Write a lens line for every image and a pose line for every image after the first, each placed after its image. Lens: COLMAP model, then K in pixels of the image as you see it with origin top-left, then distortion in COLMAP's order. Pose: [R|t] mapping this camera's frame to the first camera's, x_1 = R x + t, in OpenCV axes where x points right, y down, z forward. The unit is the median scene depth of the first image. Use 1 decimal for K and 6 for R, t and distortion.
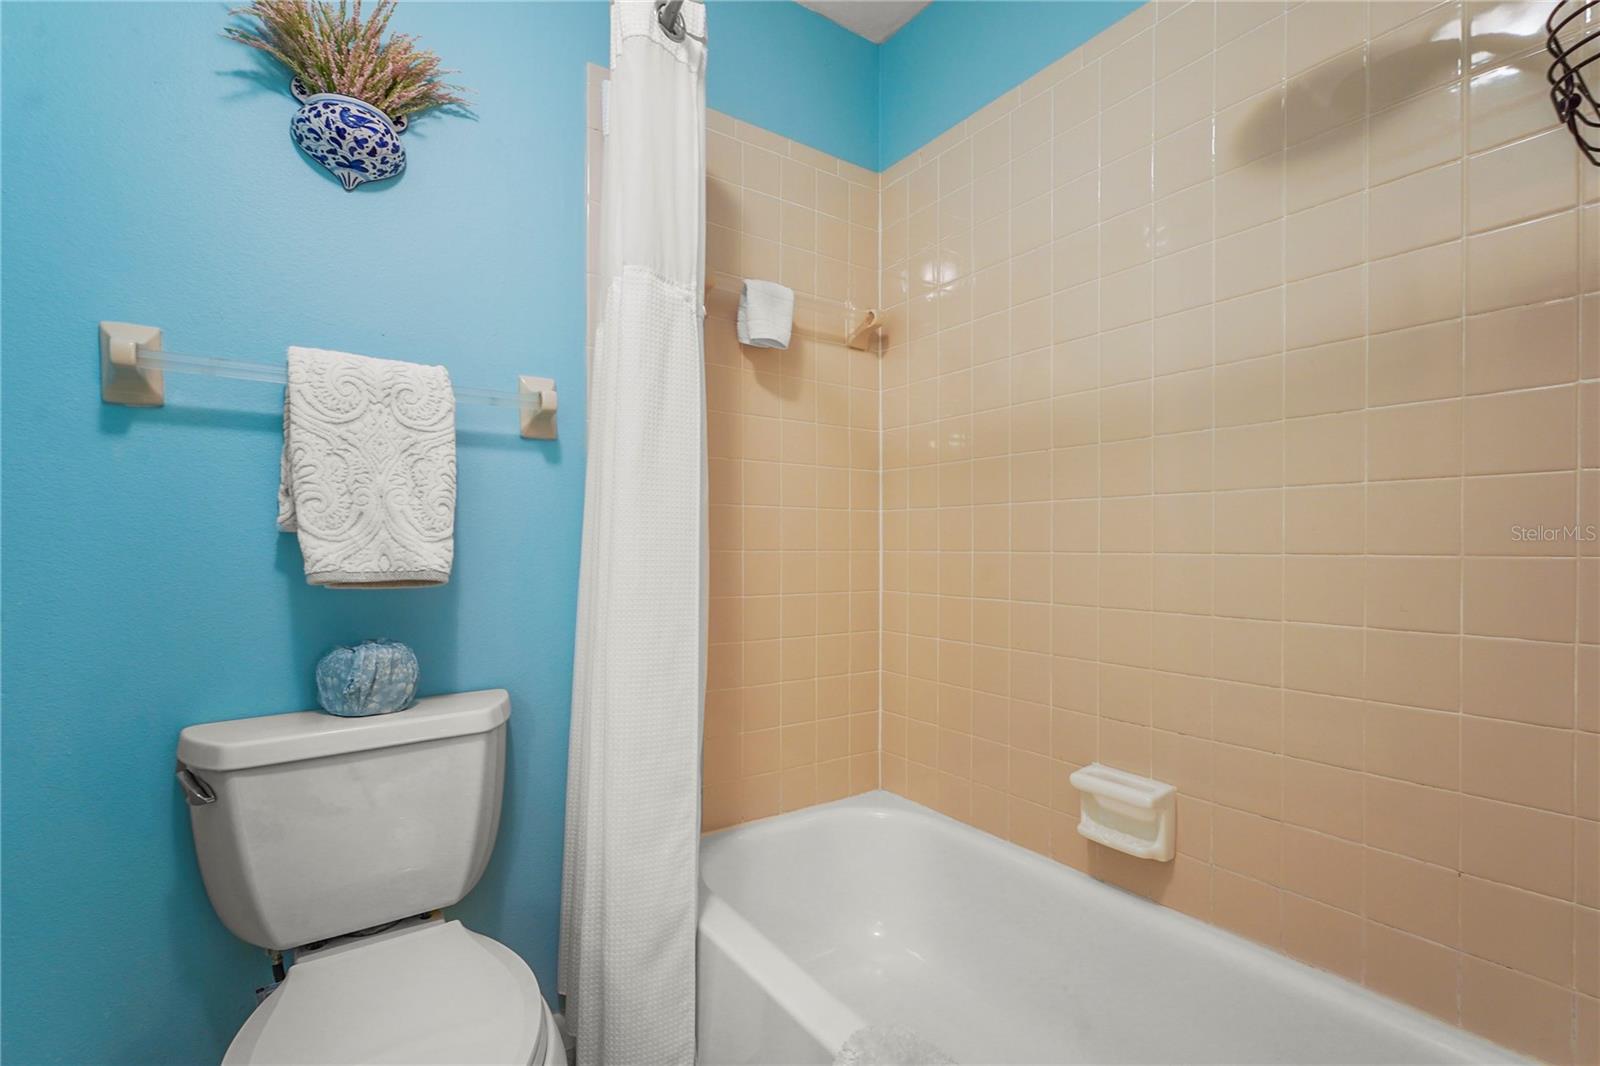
lens RADIAL K [[727.0, 0, 793.7], [0, 727.0, 539.8], [0, 0, 1]] dist [0.001759, -0.001608]
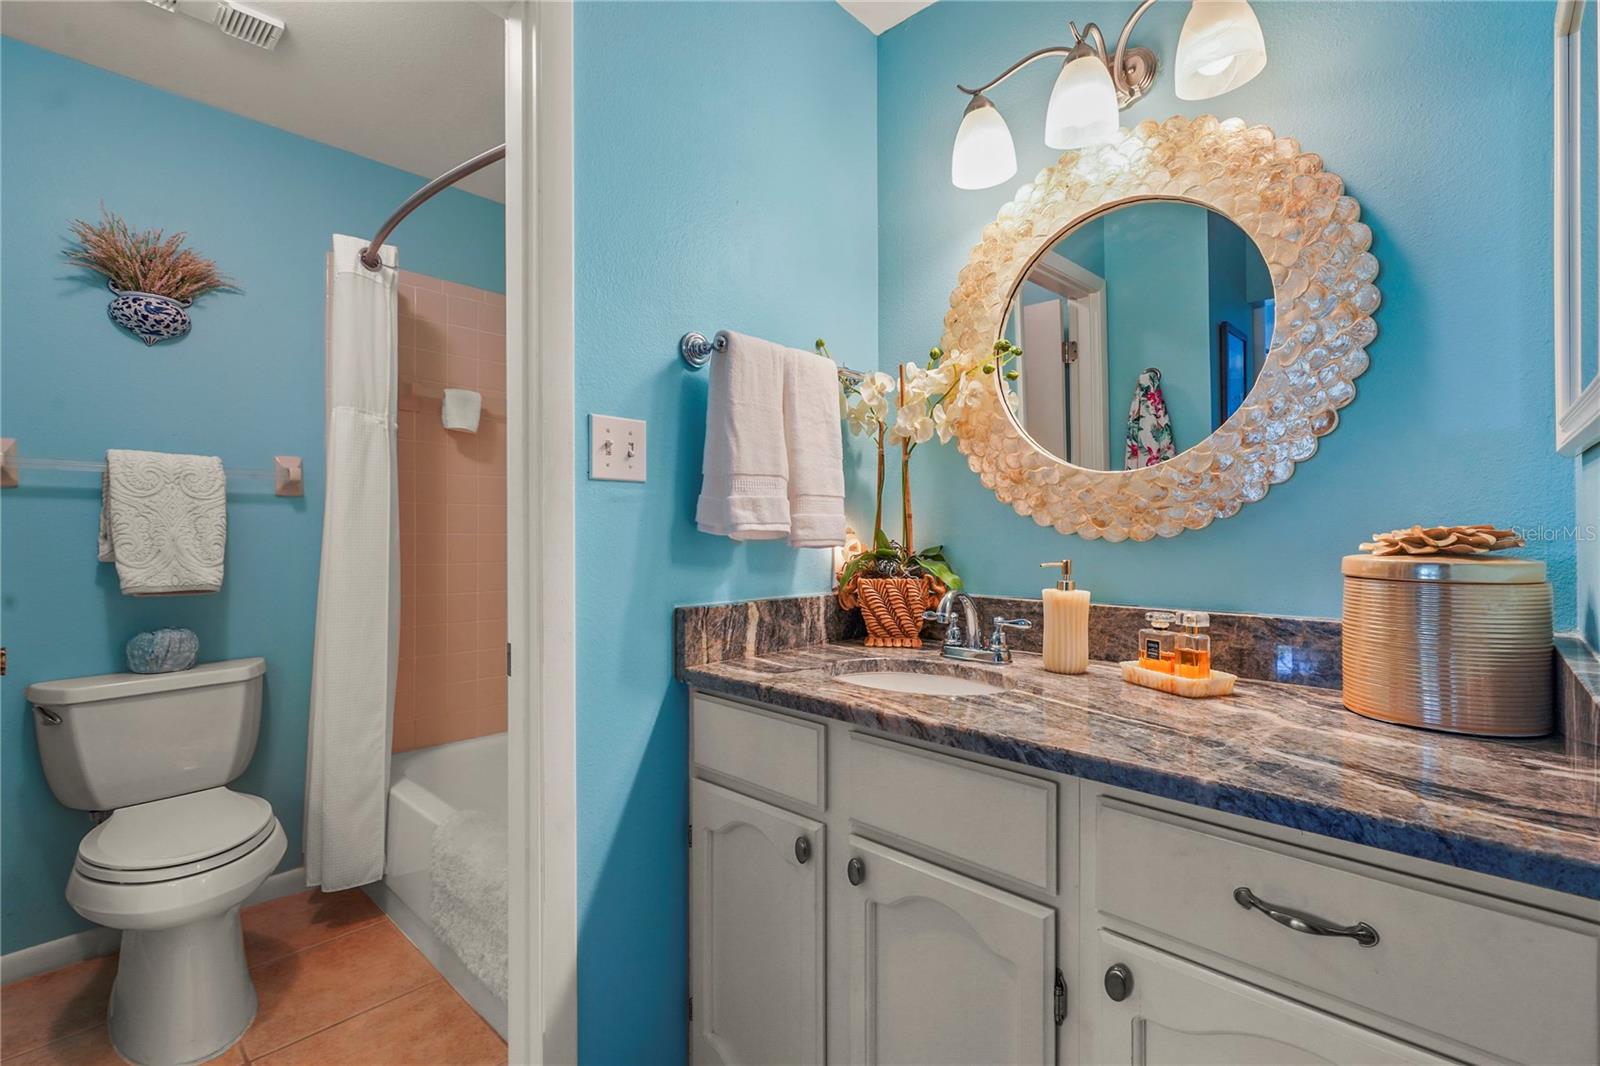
lens RADIAL K [[727.0, 0, 808.0], [0, 727.0, 525.1], [0, 0, 1]] dist [0.001759, -0.001608]
pose [[0.976721, 0.001276, 0.214512, 0.474120], [-0.000779, 0.999997, -0.002404, -0.088301], [-0.214514, 0.002181, 0.976718, -0.898670]]
